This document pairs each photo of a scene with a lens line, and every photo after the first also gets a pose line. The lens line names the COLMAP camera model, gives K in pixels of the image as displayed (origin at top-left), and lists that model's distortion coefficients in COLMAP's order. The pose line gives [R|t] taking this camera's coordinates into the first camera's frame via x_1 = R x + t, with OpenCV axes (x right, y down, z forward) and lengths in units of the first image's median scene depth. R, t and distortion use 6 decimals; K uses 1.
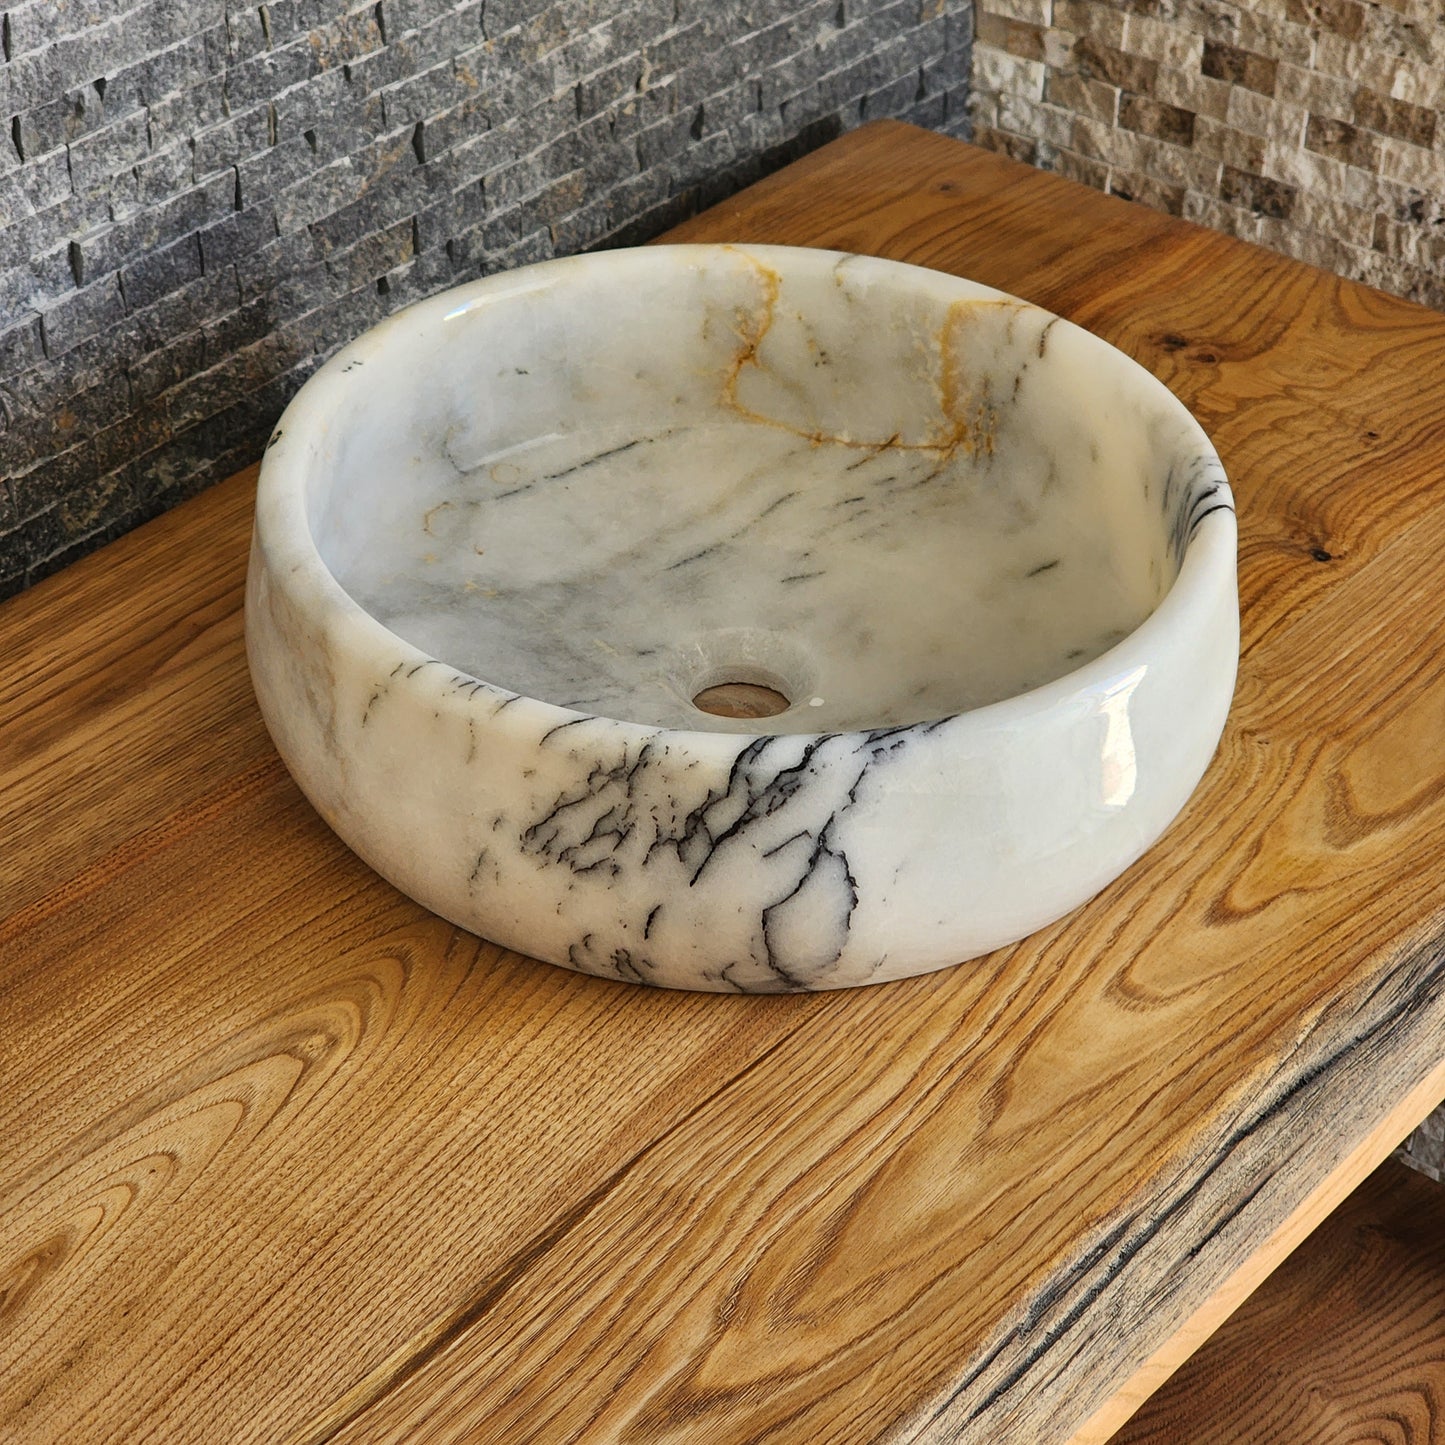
lens RADIAL K [[3741.7, 0, 725.8], [0, 3741.7, 672.7], [0, 0, 1]] dist [-0.125771, 1.670773]
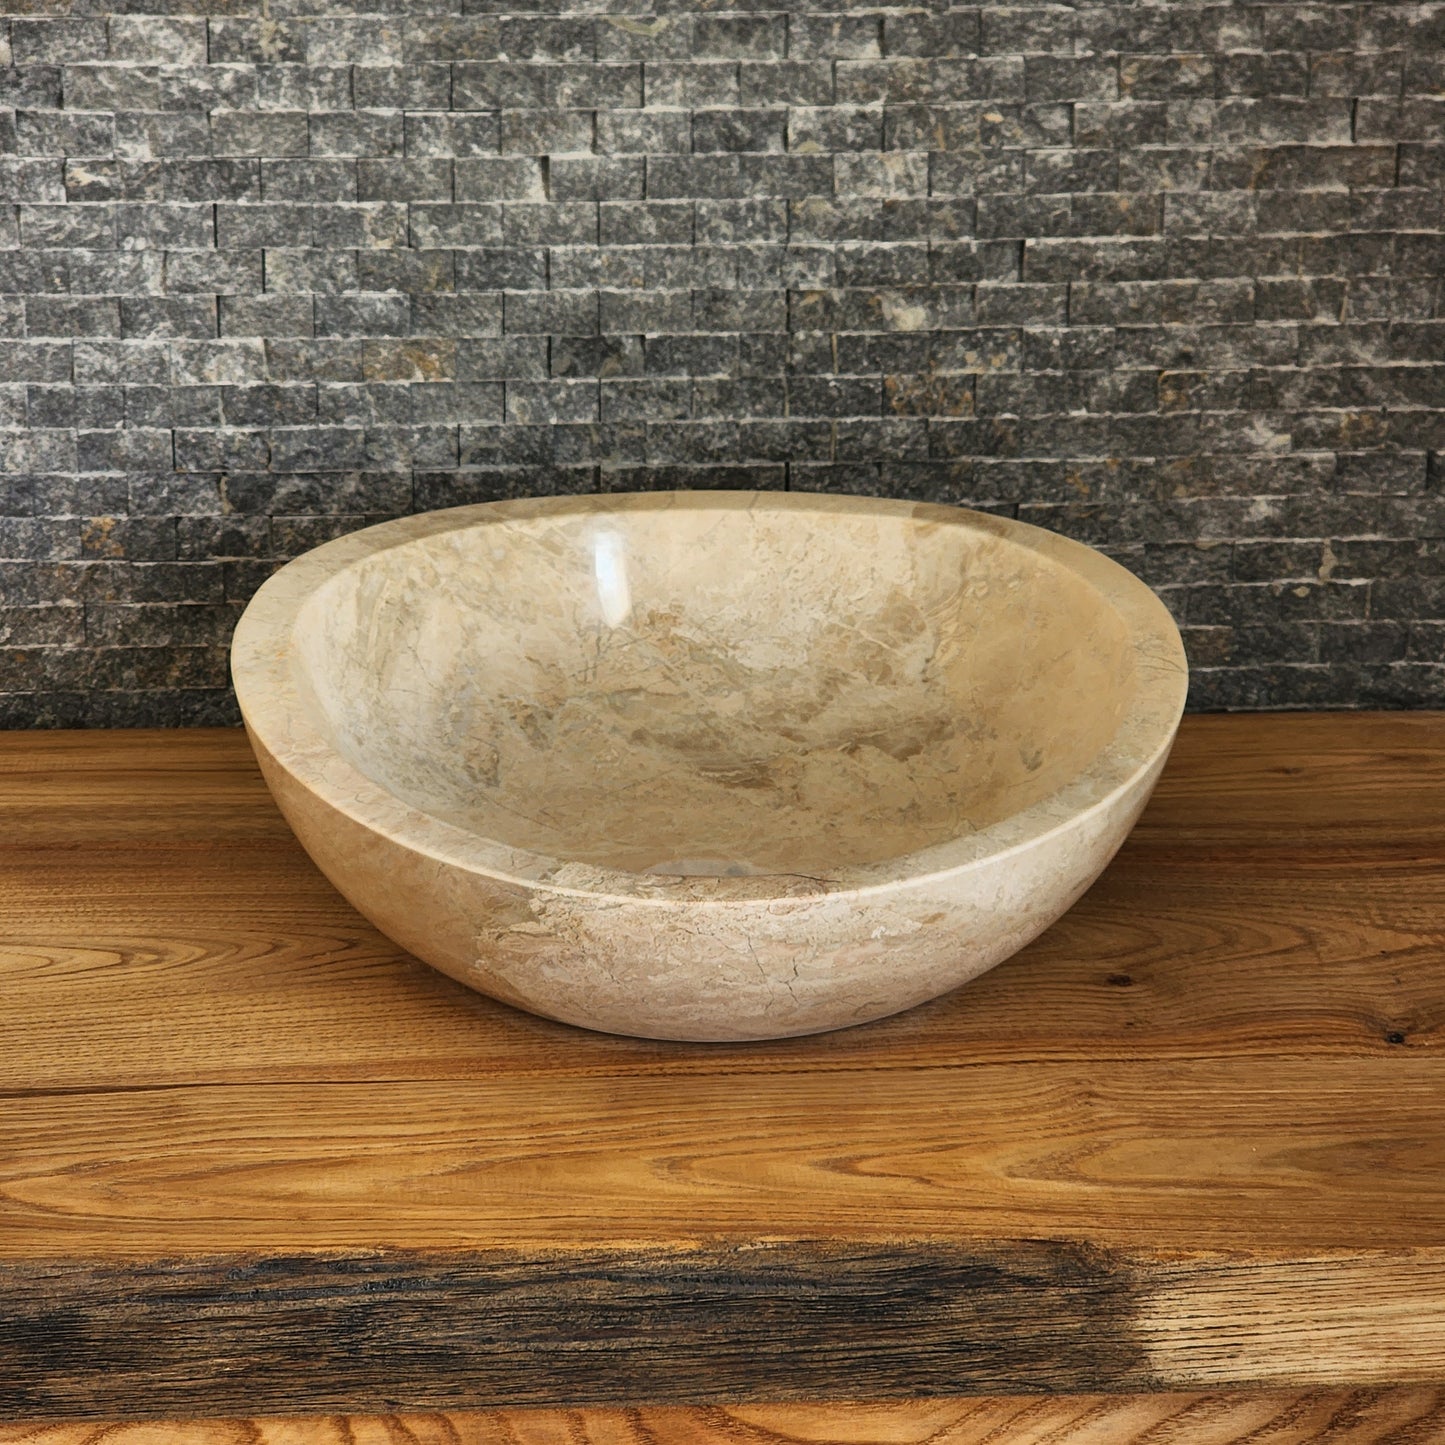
lens RADIAL K [[3802.8, 0, 722.5], [0, 3802.8, 722.5], [0, 0, 1]] dist [-0.606491, 9.925581]
pose [[0.677115, 0.230720, -0.698773, 0.713984], [-0.409733, 0.906972, -0.097570, 0.061207], [0.611256, 0.352376, 0.708659, 0.189906]]
